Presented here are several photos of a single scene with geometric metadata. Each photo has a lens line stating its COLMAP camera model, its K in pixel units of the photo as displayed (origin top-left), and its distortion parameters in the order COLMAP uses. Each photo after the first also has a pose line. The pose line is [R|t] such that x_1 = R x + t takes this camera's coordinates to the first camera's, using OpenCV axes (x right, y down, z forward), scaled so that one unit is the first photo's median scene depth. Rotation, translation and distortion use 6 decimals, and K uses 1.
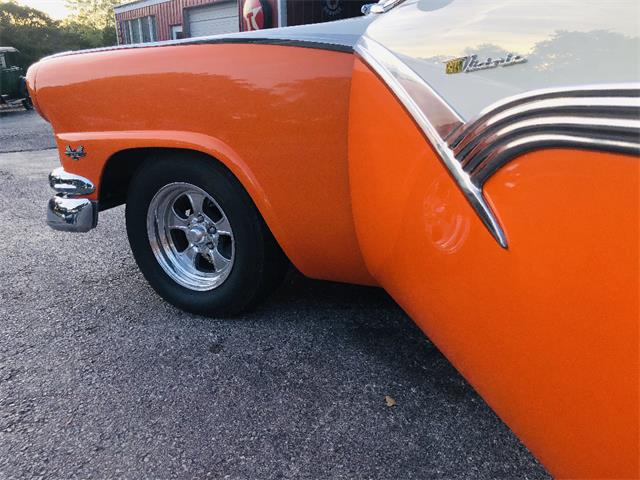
lens RADIAL K [[534.6, 0, 322.6], [0, 534.6, 238.6], [0, 0, 1]] dist [0.001510, -0.012455]
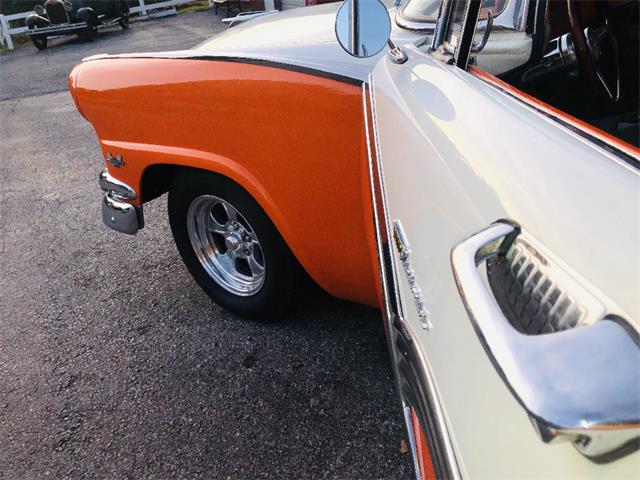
lens RADIAL K [[534.6, 0, 322.6], [0, 534.6, 238.6], [0, 0, 1]] dist [0.001510, -0.012455]
pose [[0.983303, 0.012358, -0.181556, 0.122616], [0.021028, 0.983293, 0.180814, -0.208857], [0.180757, -0.181612, 0.966615, 0.065065]]
